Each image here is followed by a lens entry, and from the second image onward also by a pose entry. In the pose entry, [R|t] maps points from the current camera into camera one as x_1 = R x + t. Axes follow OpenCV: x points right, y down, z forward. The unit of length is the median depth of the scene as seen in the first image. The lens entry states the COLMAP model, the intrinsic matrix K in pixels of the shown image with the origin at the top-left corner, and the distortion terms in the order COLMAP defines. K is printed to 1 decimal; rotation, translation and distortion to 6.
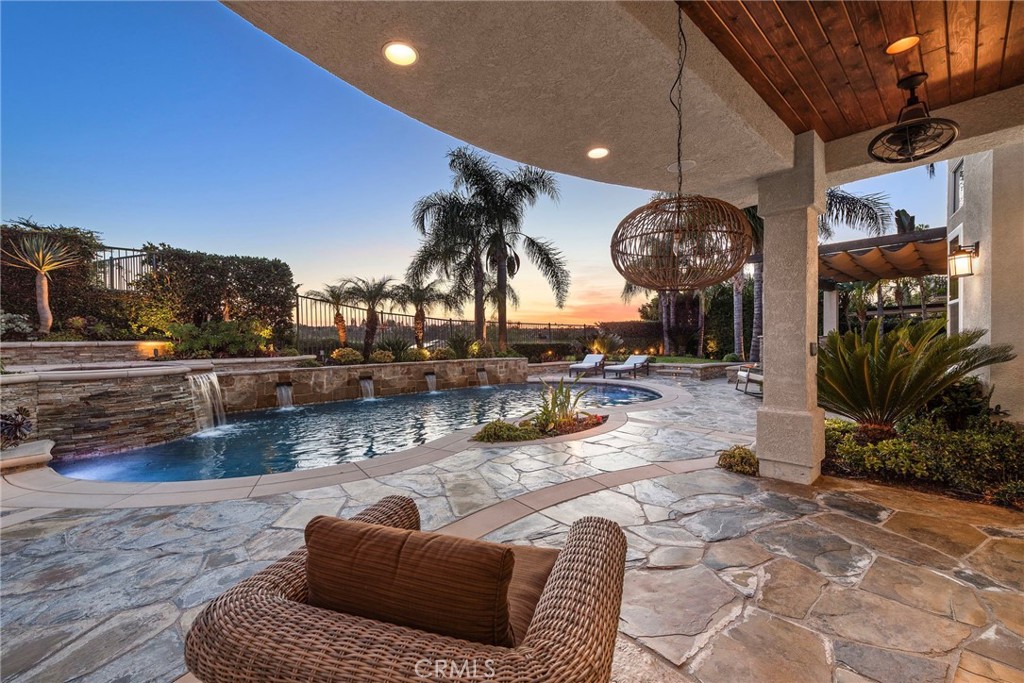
lens RADIAL K [[420.9, 0, 519.4], [0, 420.9, 344.5], [0, 0, 1]] dist [0.000950, -0.000430]
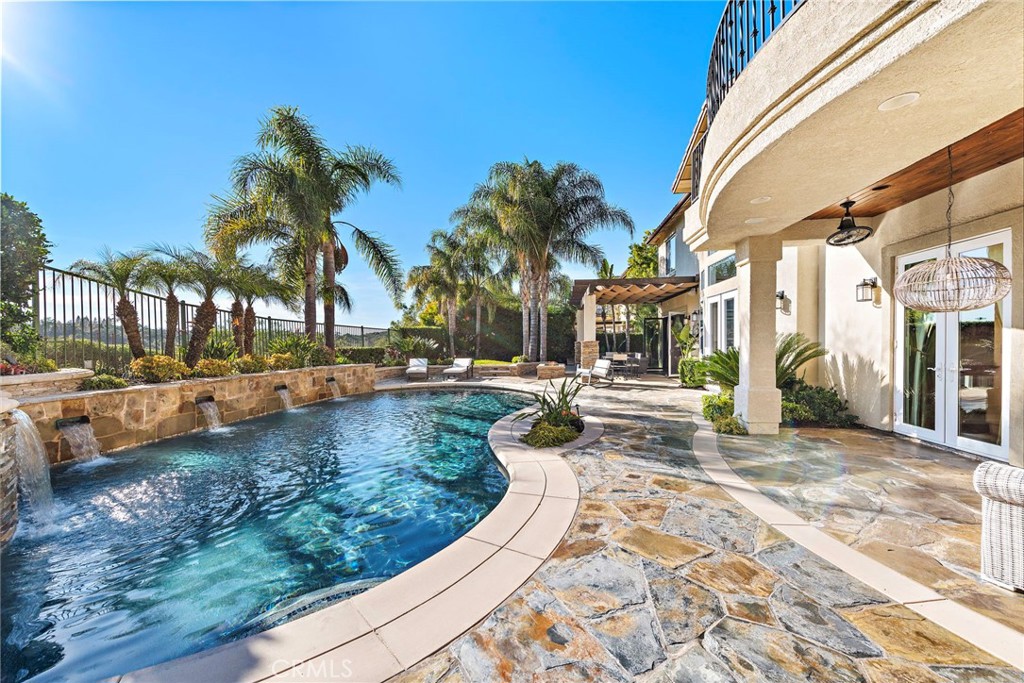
lens RADIAL K [[400.4, 0, 515.2], [0, 400.4, 345.8], [0, 0, 1]] dist [0.010989, -0.000218]
pose [[0.771058, 0.000288, 0.636765, -0.408237], [0.005132, 0.999965, -0.006667, -0.000535], [-0.636744, 0.008409, 0.771029, 0.179220]]
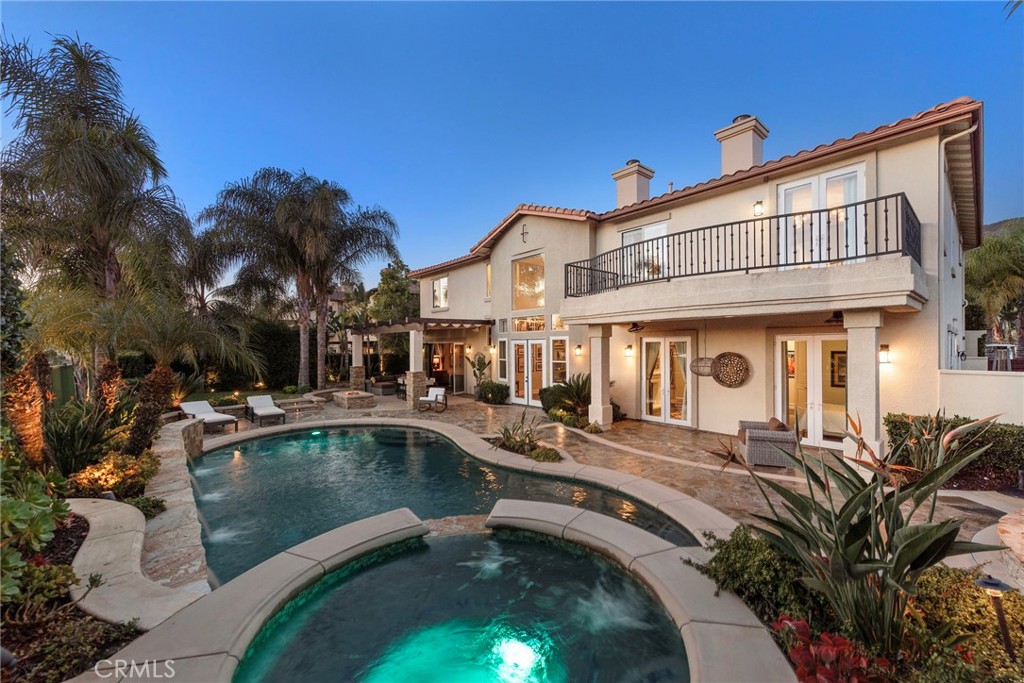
lens RADIAL K [[413.0, 0, 512.1], [0, 413.0, 346.0], [0, 0, 1]] dist [0.002048, -0.000222]
pose [[0.073502, 0.004749, 0.997284, -0.874853], [0.023260, 0.999708, -0.006475, -0.098790], [-0.997024, 0.023672, 0.073370, 0.581567]]
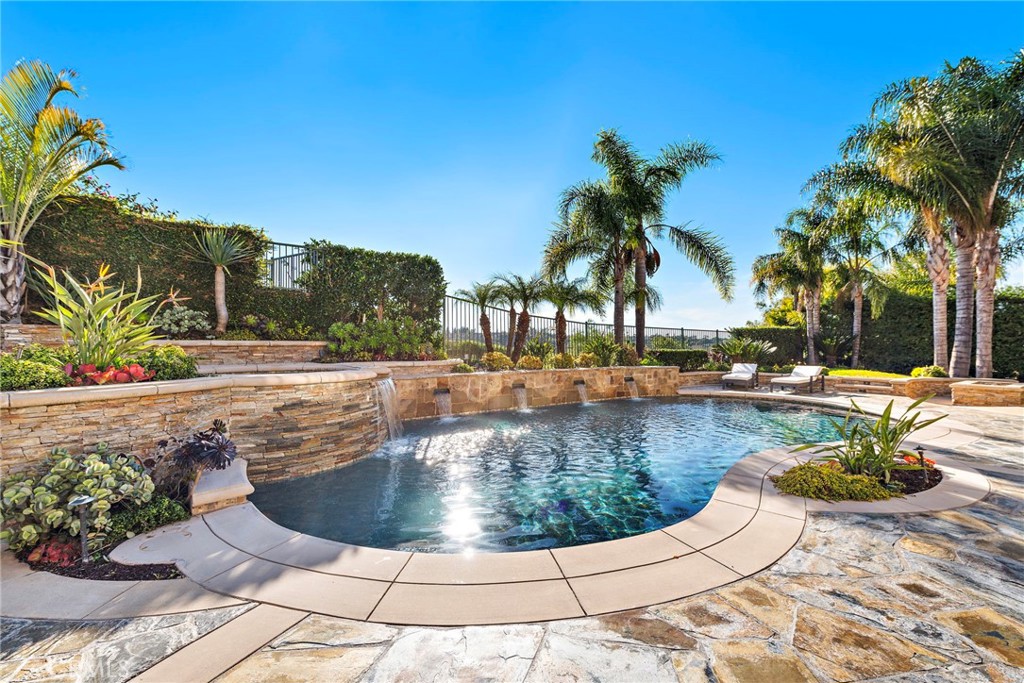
lens RADIAL K [[400.4, 0, 515.2], [0, 400.4, 345.8], [0, 0, 1]] dist [0.010989, -0.000218]
pose [[0.985230, 0.013895, -0.170671, -0.236576], [-0.015941, 0.999817, -0.010622, 0.003273], [0.170492, 0.013186, 0.985271, 0.161711]]
